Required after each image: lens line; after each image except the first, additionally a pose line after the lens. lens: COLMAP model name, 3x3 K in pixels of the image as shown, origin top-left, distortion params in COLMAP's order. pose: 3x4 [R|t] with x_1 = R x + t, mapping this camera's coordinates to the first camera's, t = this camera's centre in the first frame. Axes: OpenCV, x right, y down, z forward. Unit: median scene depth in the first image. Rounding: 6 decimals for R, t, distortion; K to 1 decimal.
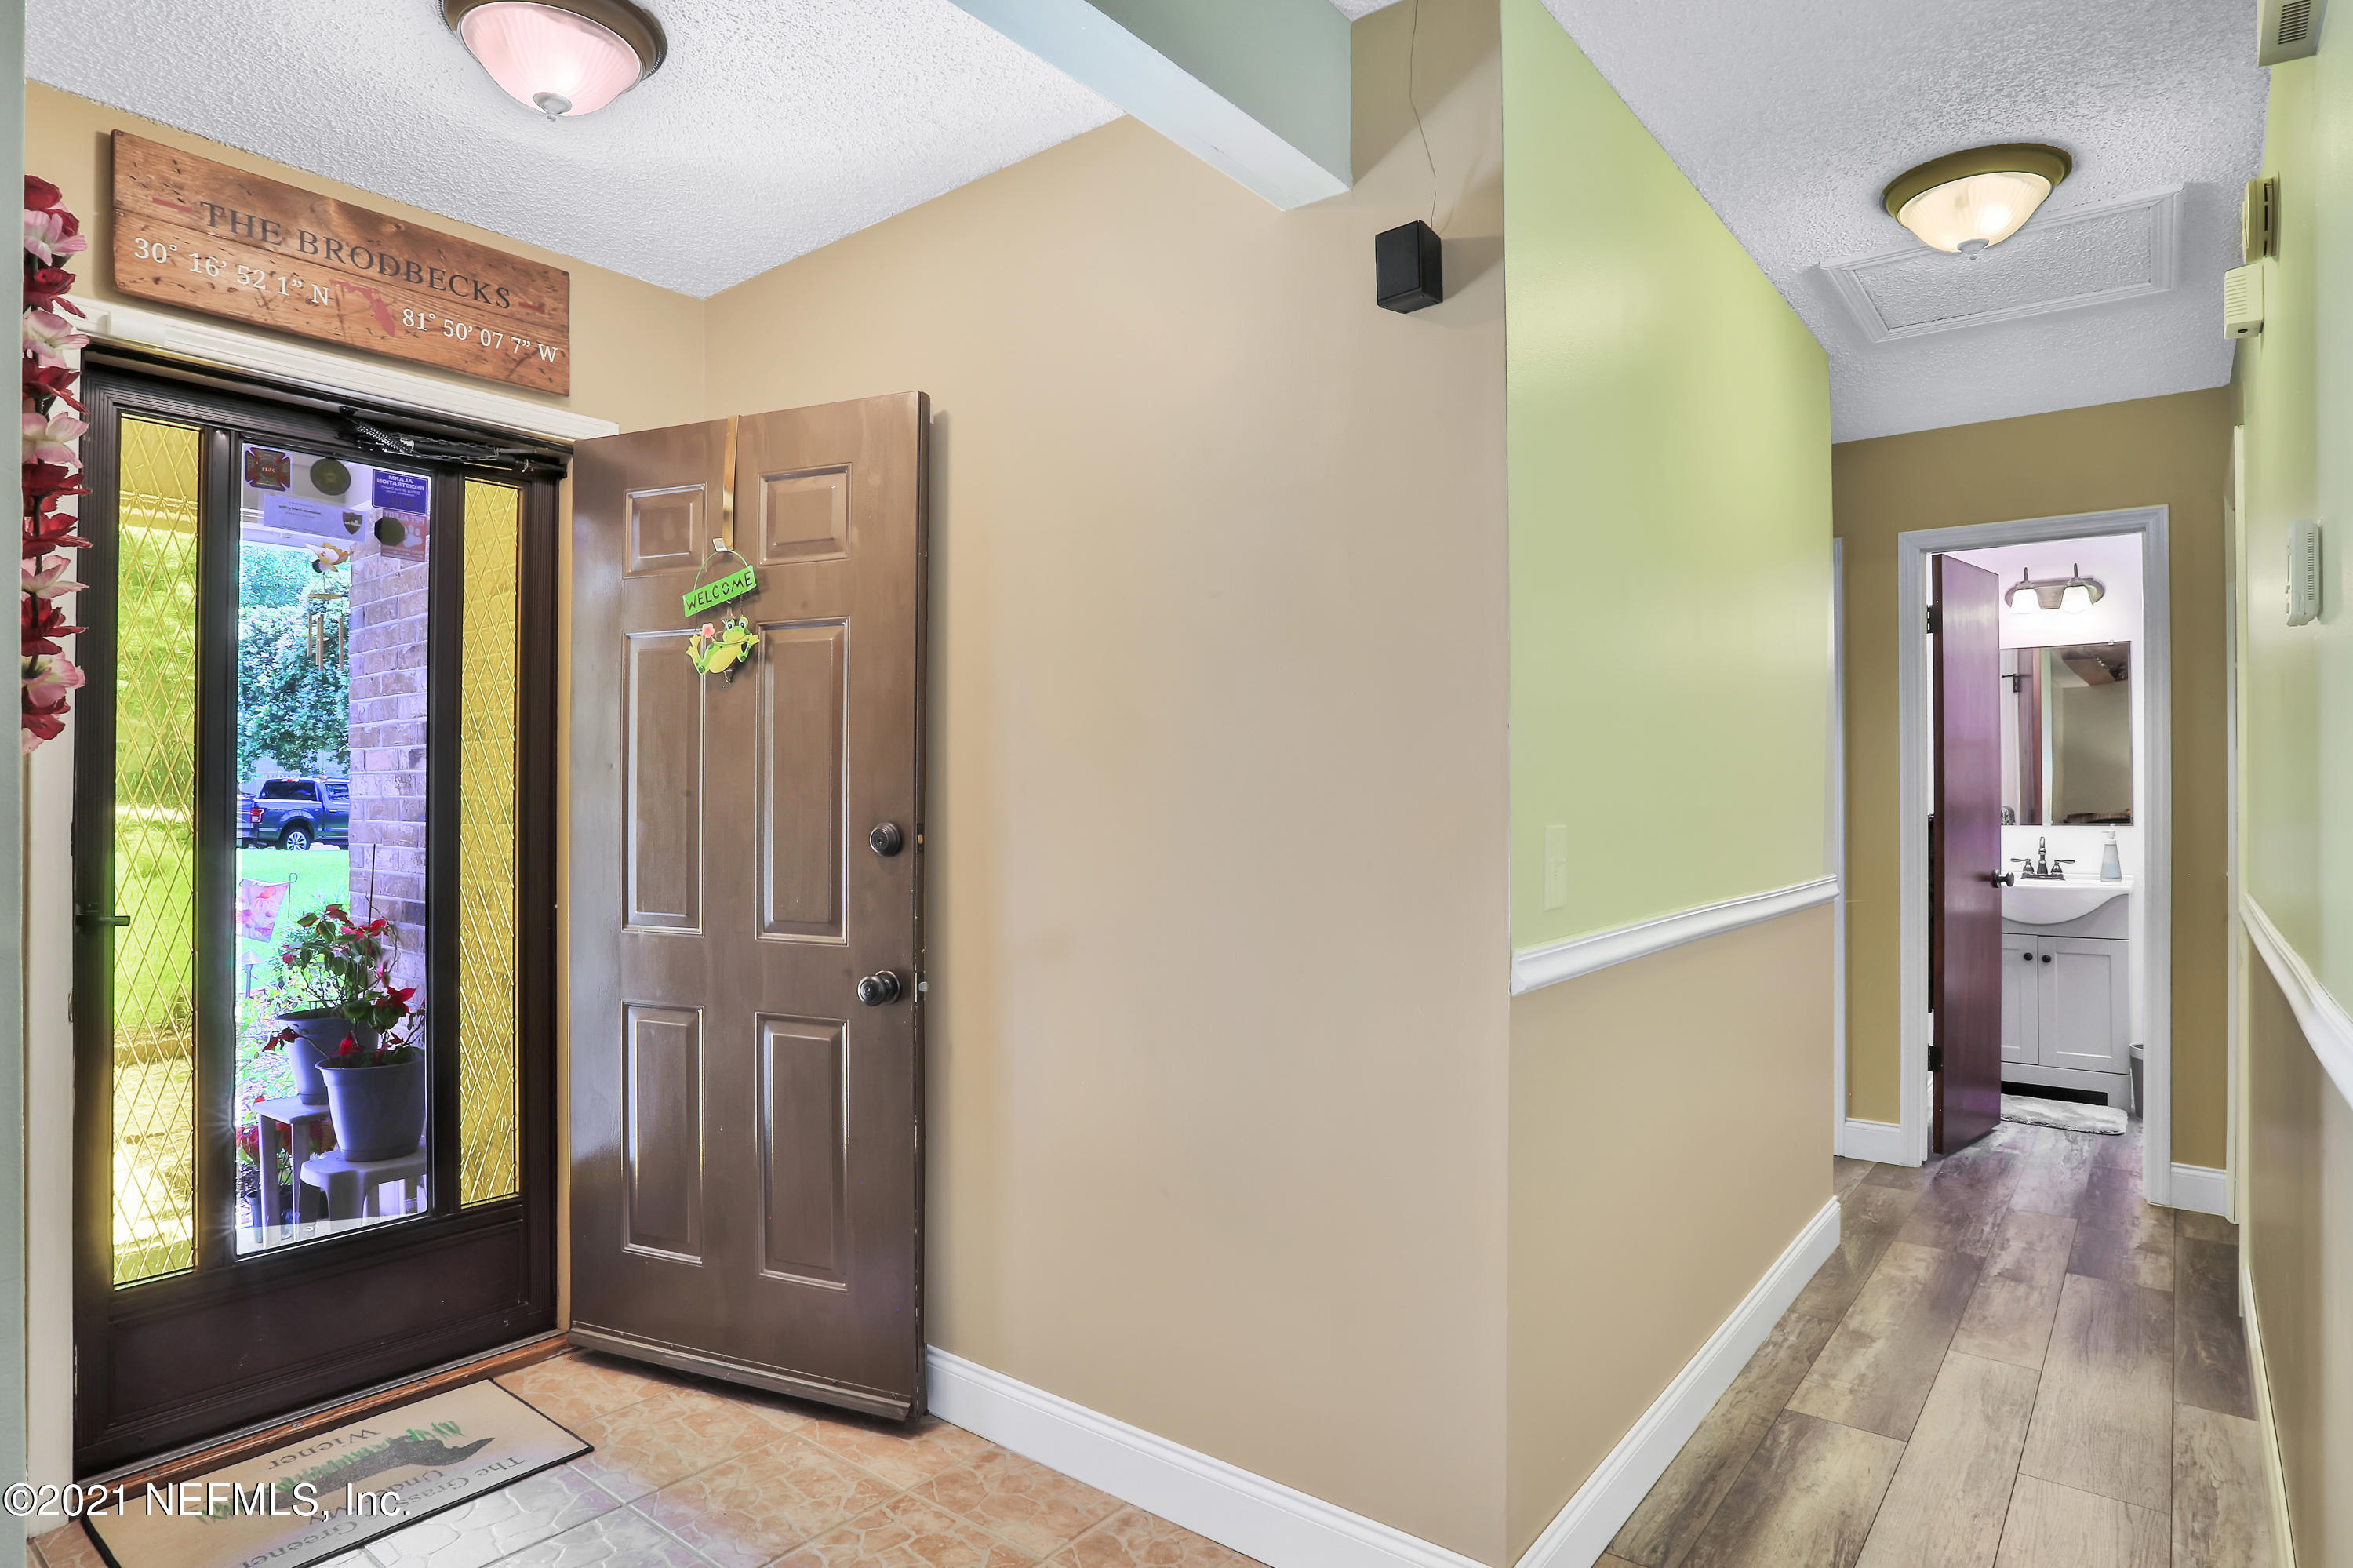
lens RADIAL K [[1267.4, 0, 1177.6], [0, 1267.4, 787.3], [0, 0, 1]] dist [-0.004813, -0.000346]
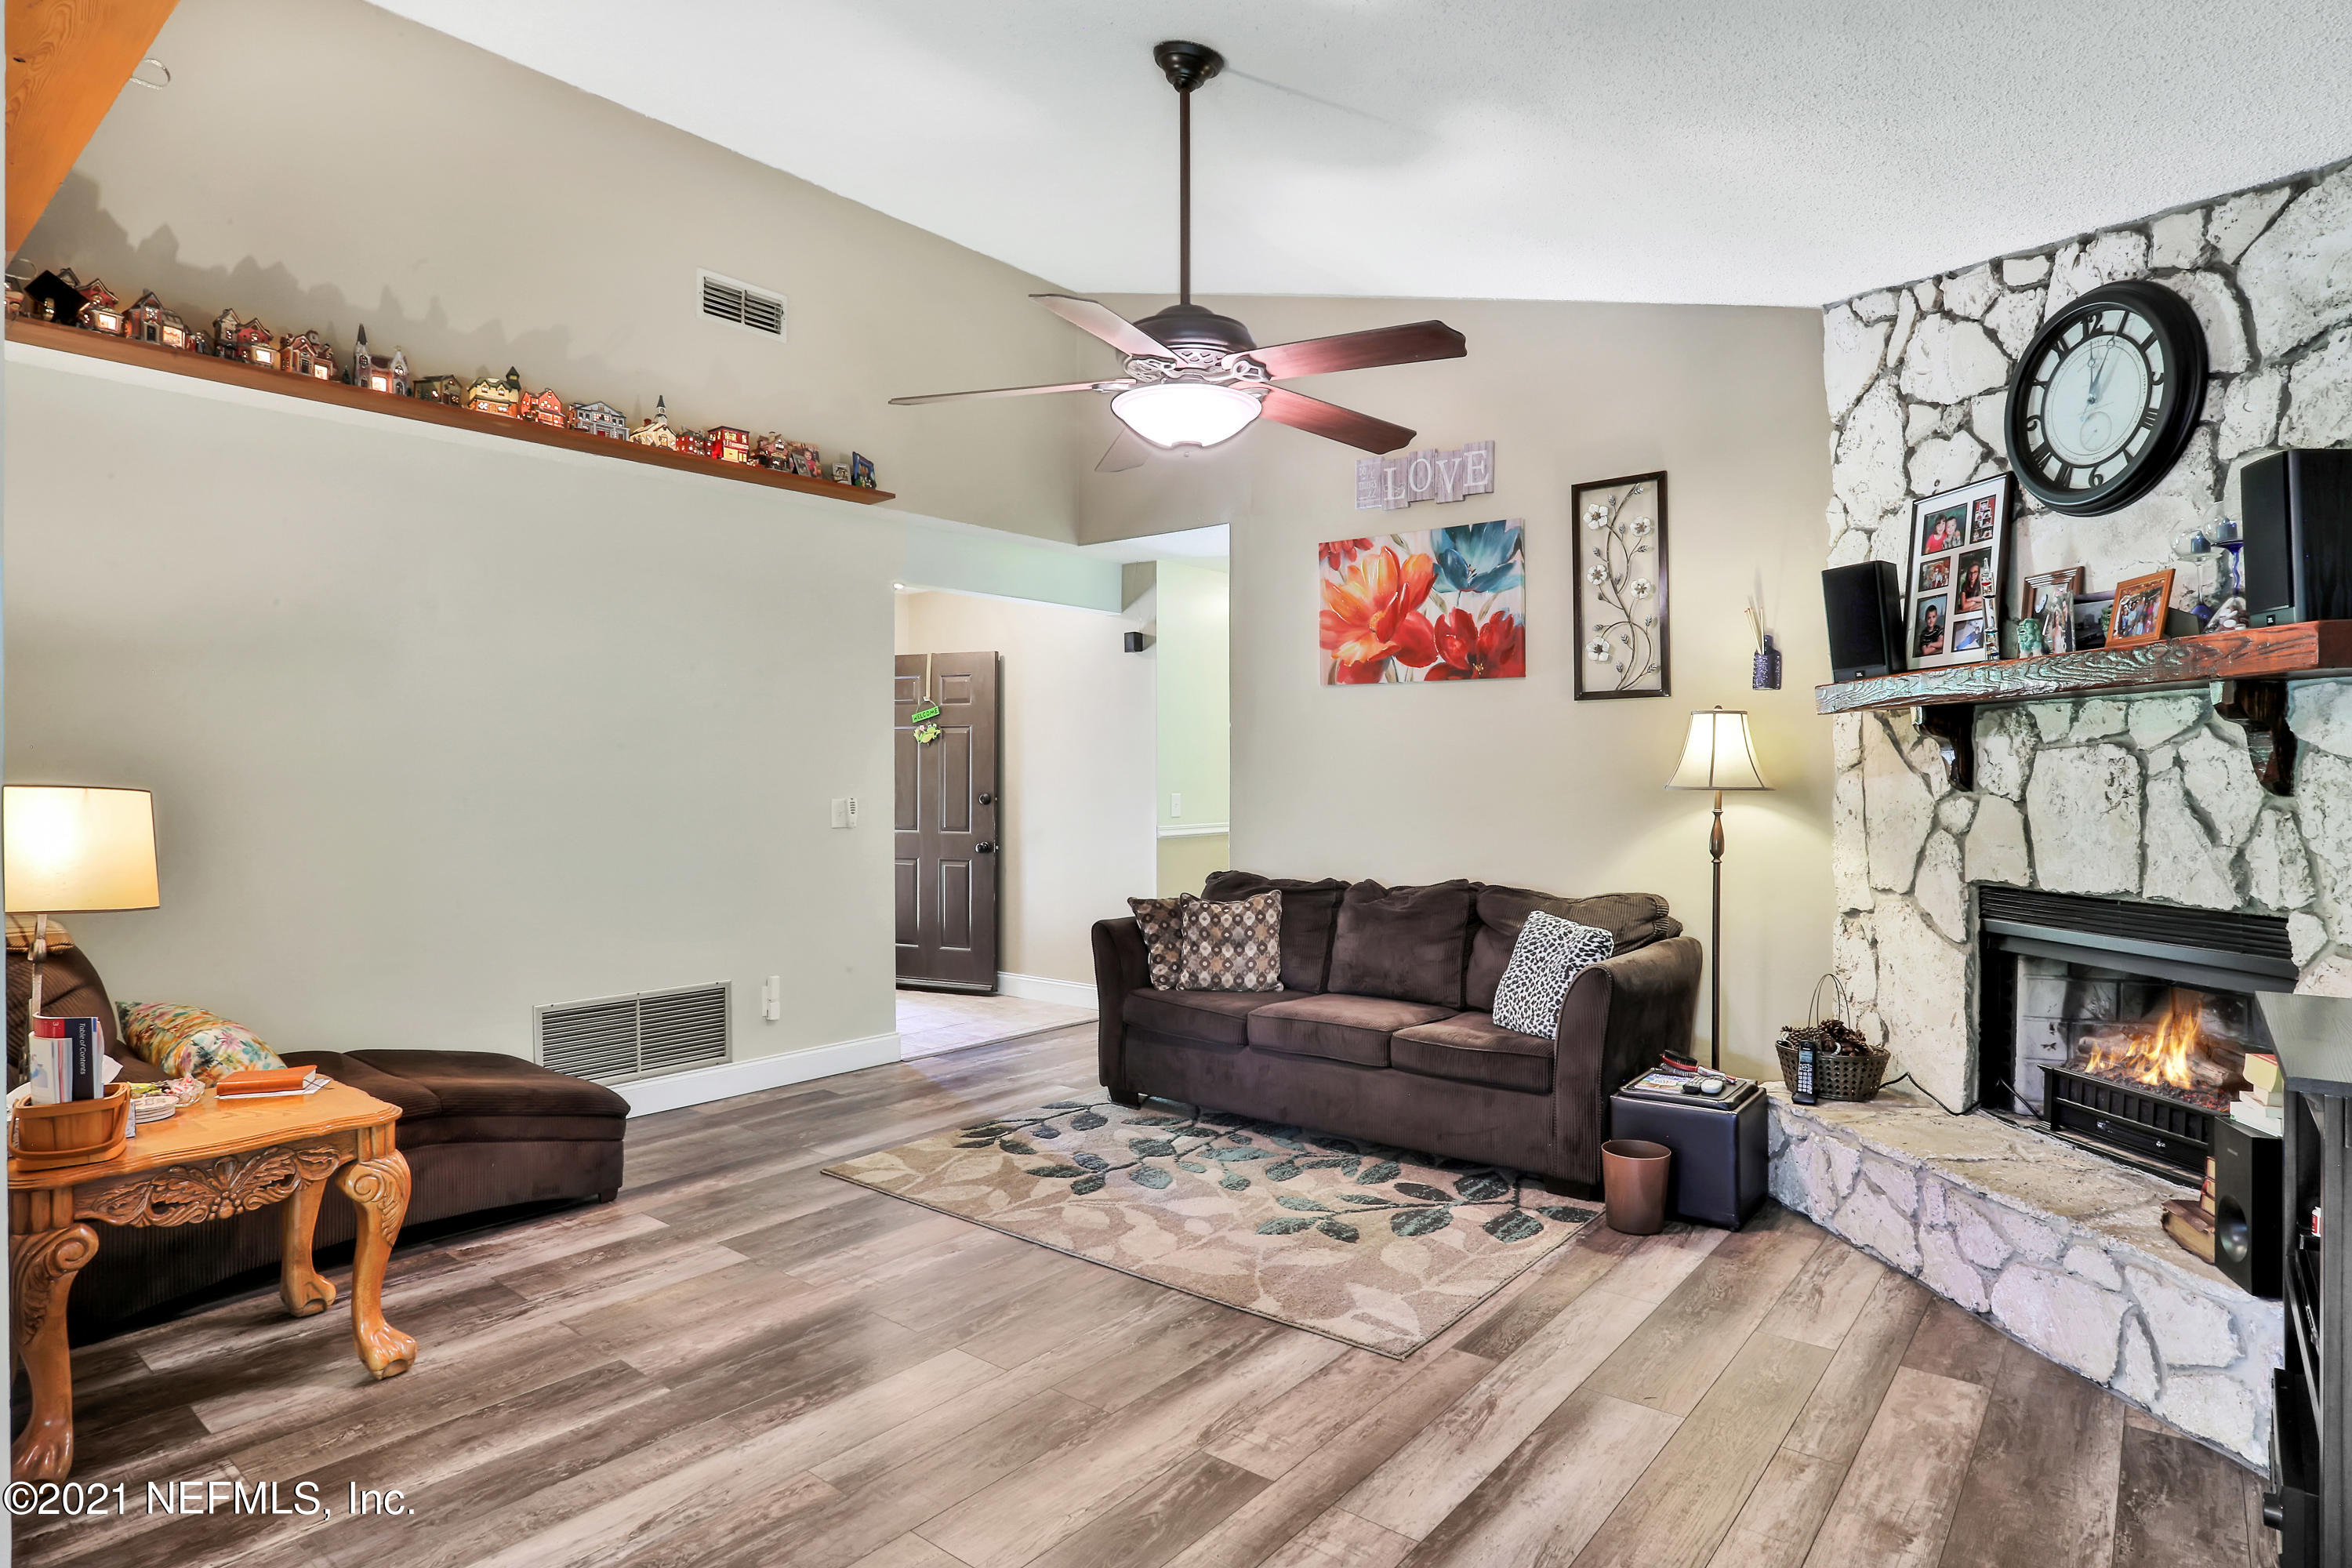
lens RADIAL K [[1266.8, 0, 1173.9], [0, 1266.8, 774.4], [0, 0, 1]] dist [-0.004813, -0.000346]
pose [[0.999893, 0.002128, -0.014455, 0.262442], [-0.002141, 0.999997, -0.000862, -0.016801], [0.014453, 0.000893, 0.999895, -1.995449]]
